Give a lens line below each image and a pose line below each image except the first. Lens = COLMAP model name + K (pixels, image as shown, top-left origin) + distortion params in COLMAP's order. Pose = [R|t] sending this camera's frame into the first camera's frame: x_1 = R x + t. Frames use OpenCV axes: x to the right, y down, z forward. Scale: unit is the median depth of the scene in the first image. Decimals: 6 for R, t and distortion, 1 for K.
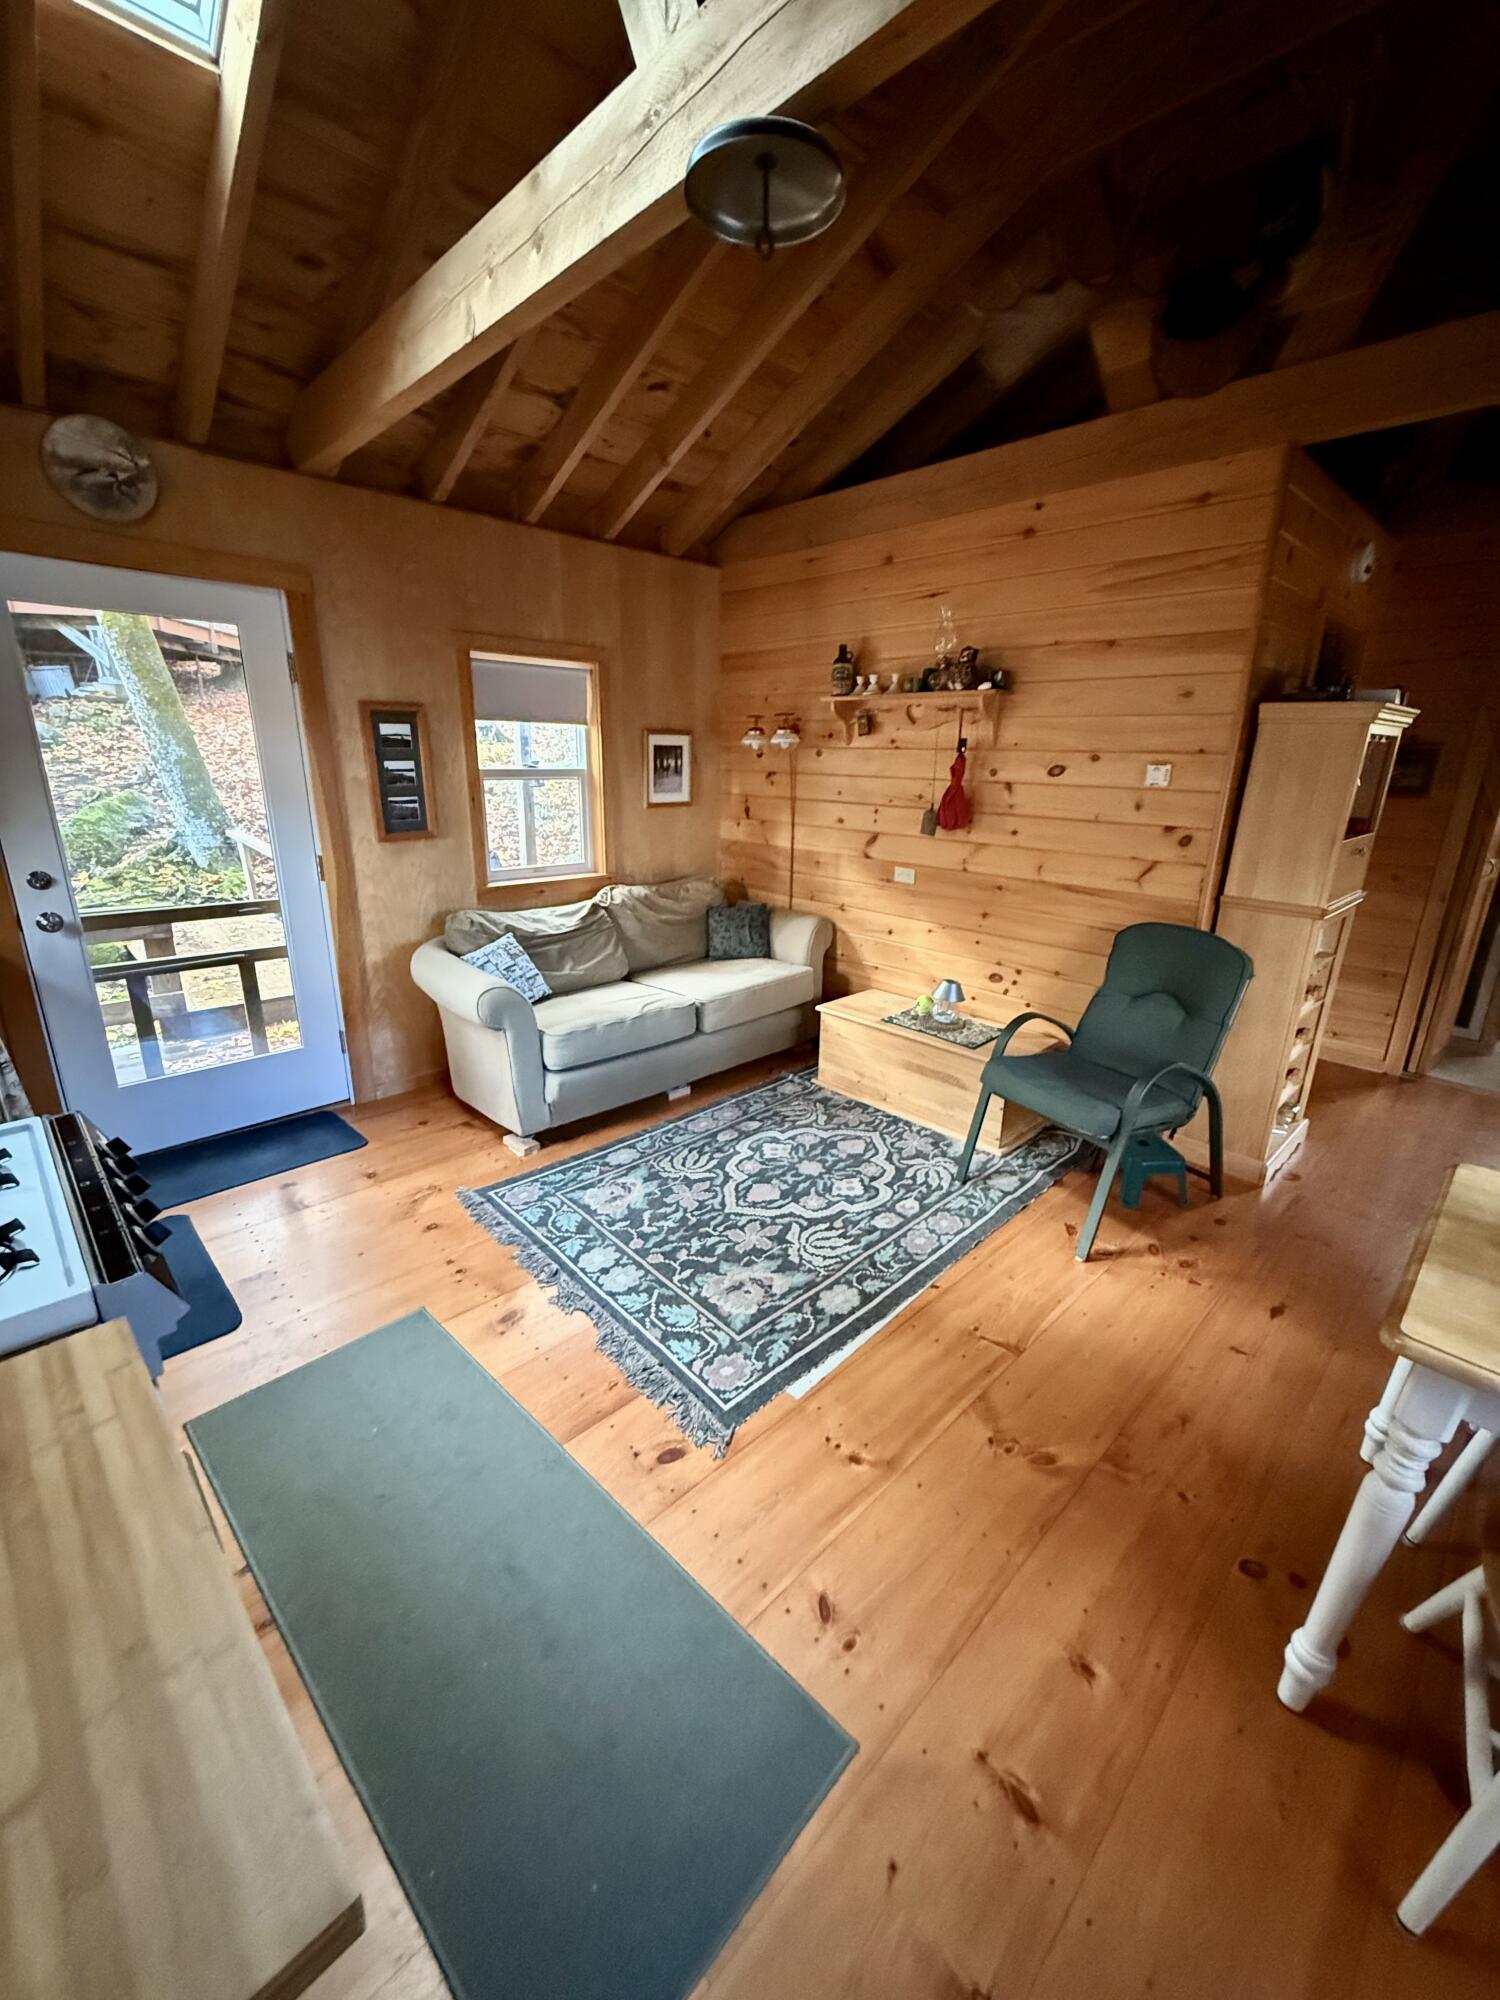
lens RADIAL K [[795.9, 0, 752.4], [0, 795.9, 998.9], [0, 0, 1]] dist [-0.001312, 0.000310]
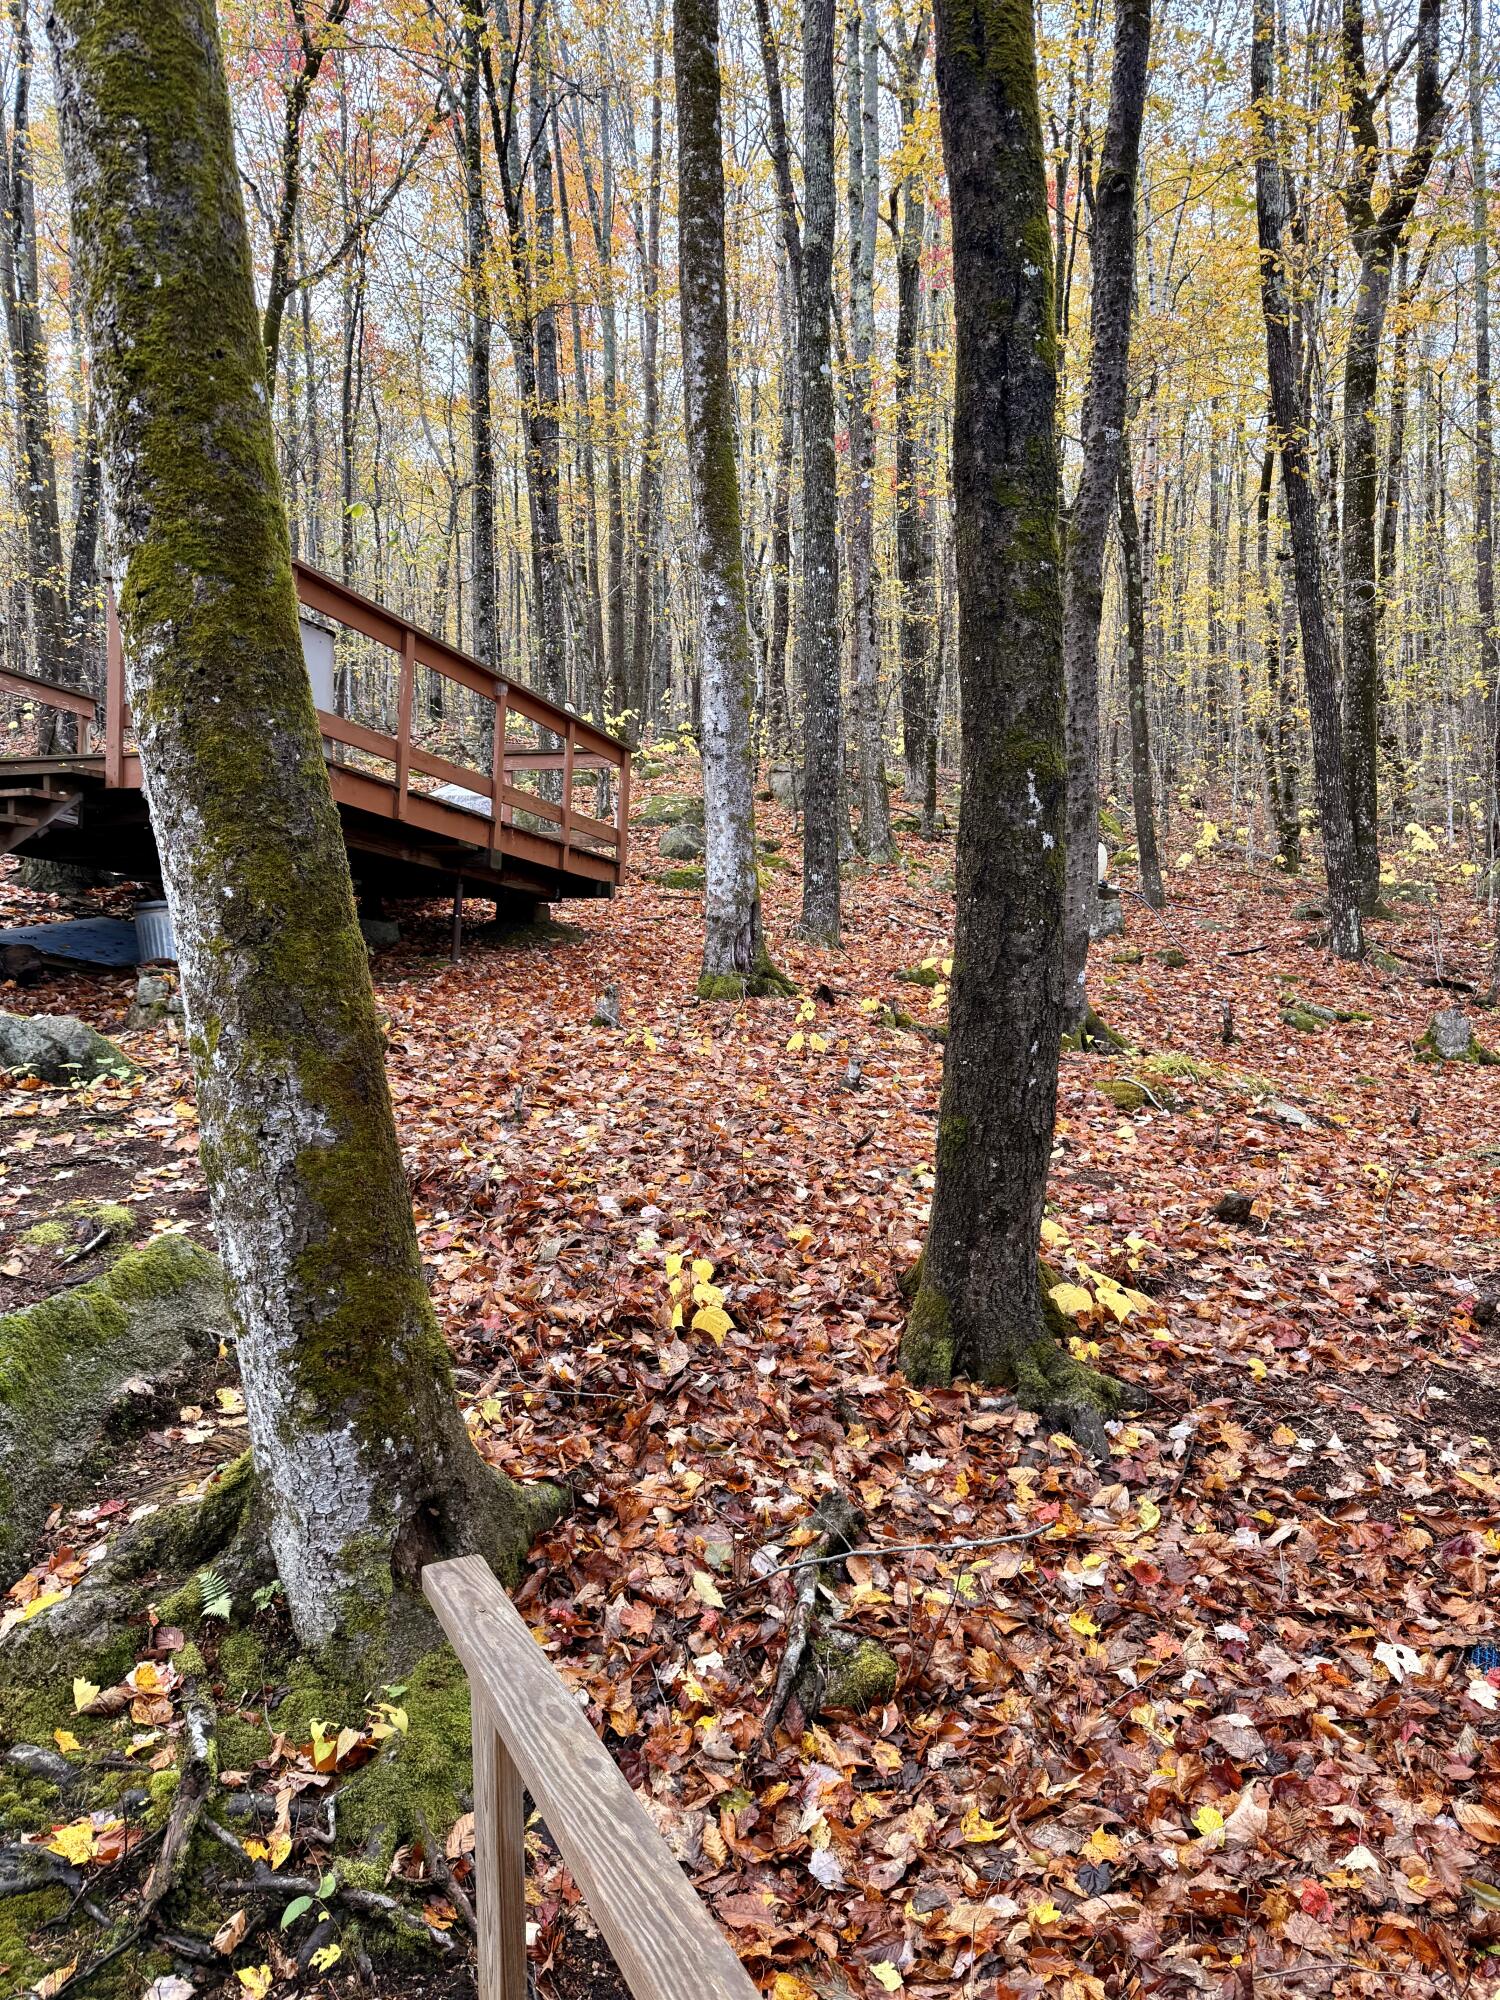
lens RADIAL K [[1395.2, 0, 749.2], [0, 1395.2, 990.6], [0, 0, 1]] dist [0.049845, -0.065591]
pose [[0.931140, -0.026967, -0.363663, -1.217736], [-0.097100, 0.942923, -0.318541, -0.616508], [0.351496, 0.331918, 0.875375, 1.808555]]
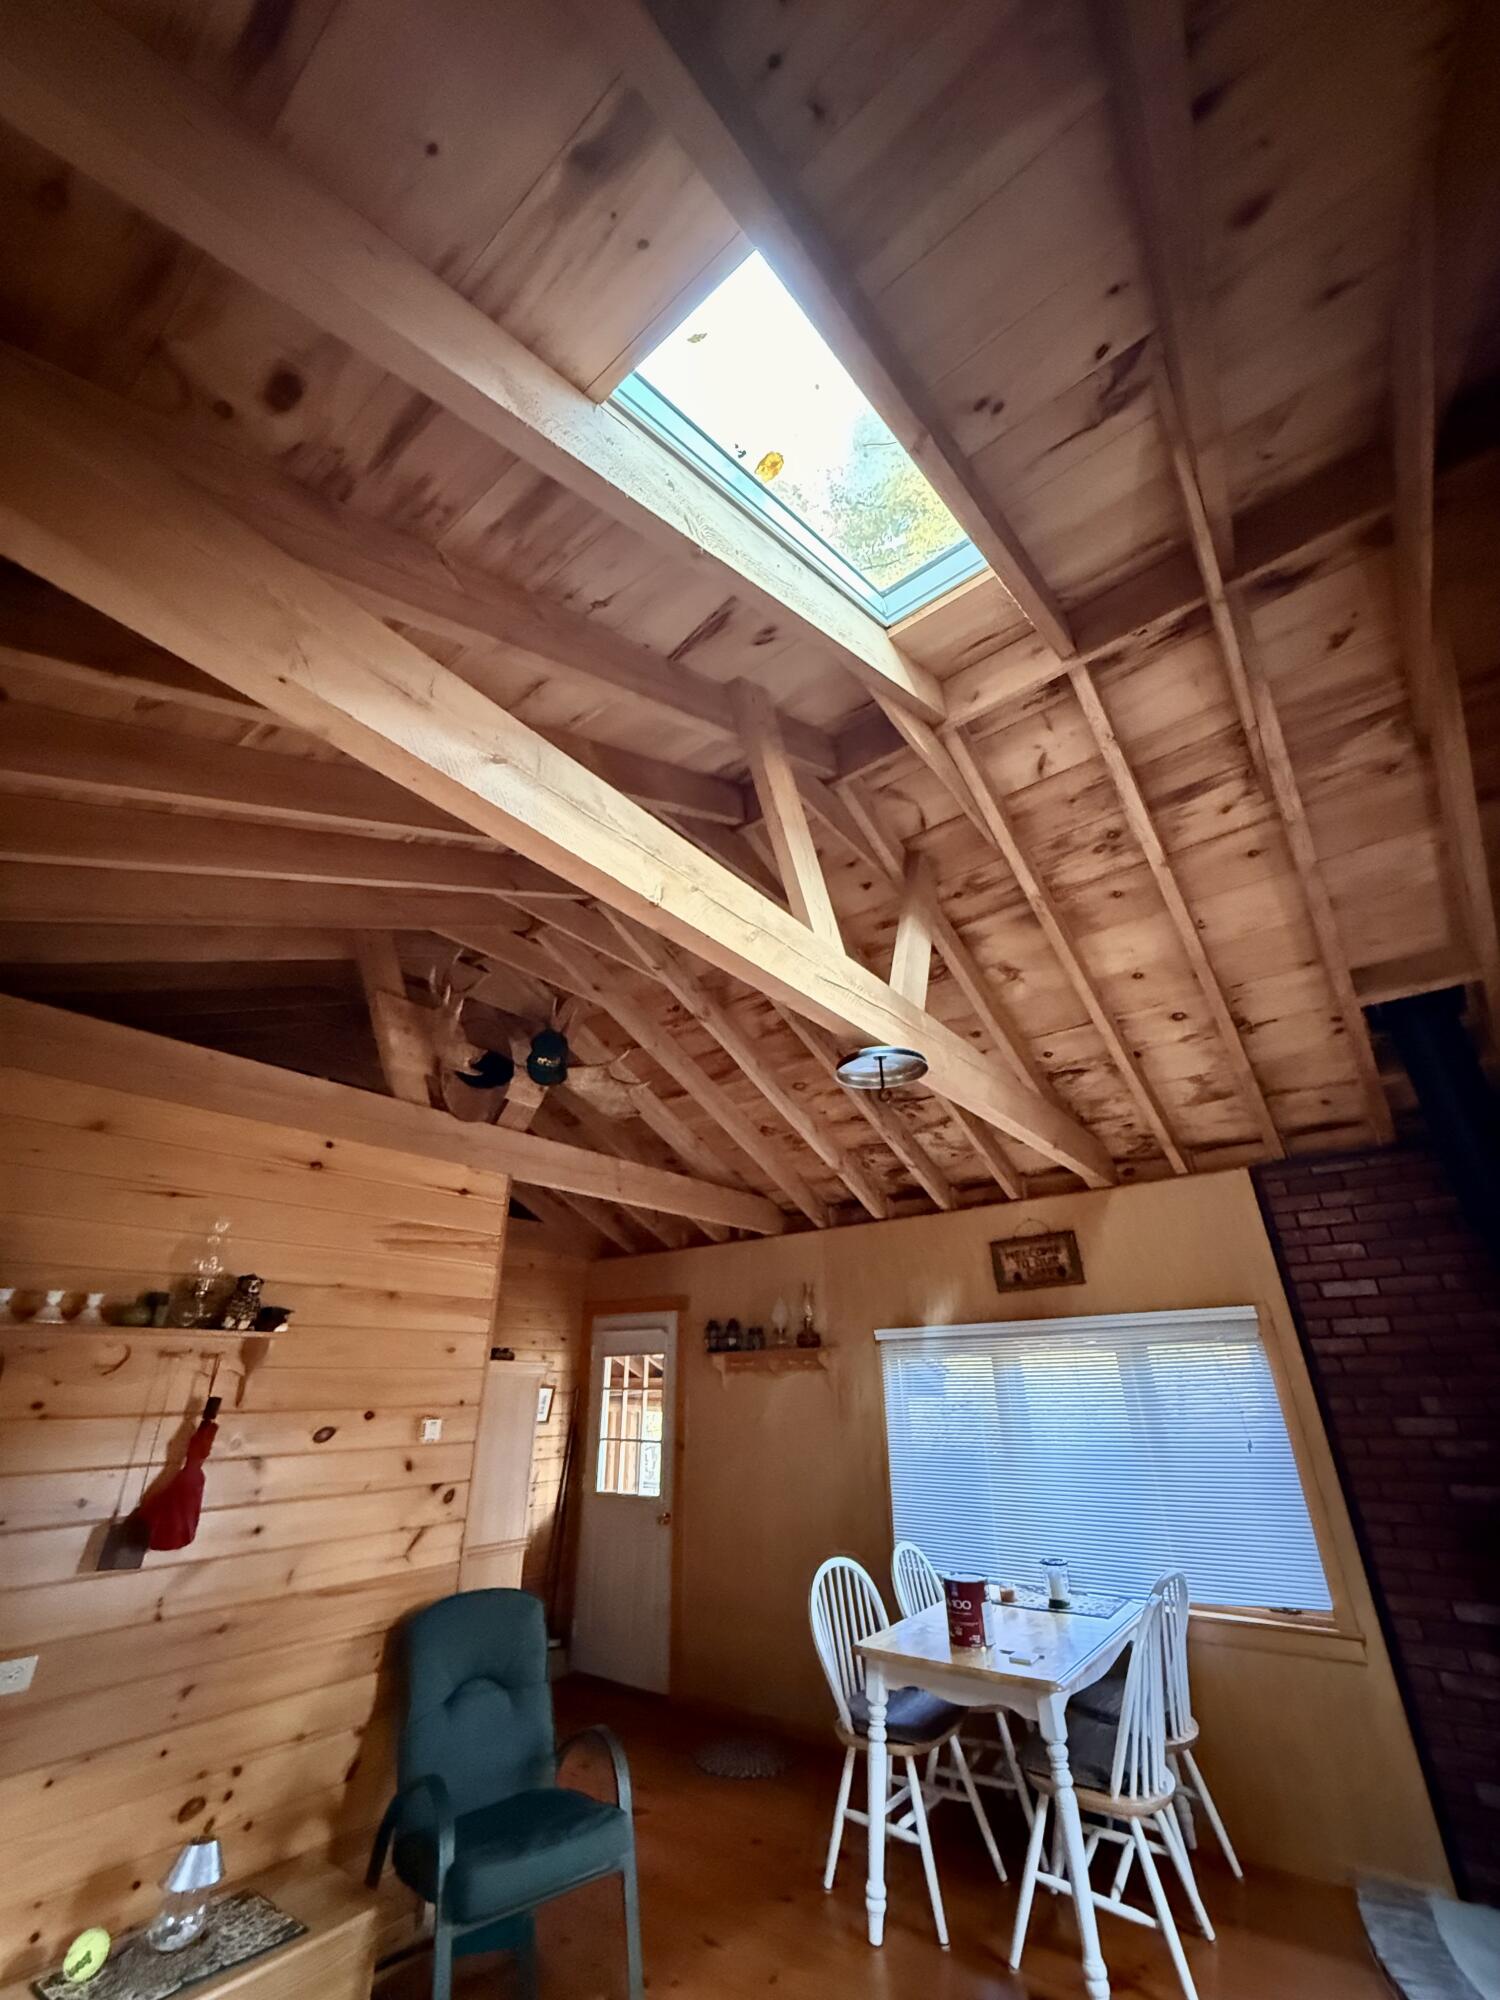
lens RADIAL K [[795.9, 0, 751.6], [0, 795.9, 995.5], [0, 0, 1]] dist [-0.001312, 0.000310]
pose [[-0.155167, 0.420558, 0.893899, -0.752051], [0.305785, 0.880866, -0.361346, -0.295136], [-0.939372, 0.217272, -0.265281, 0.809600]]
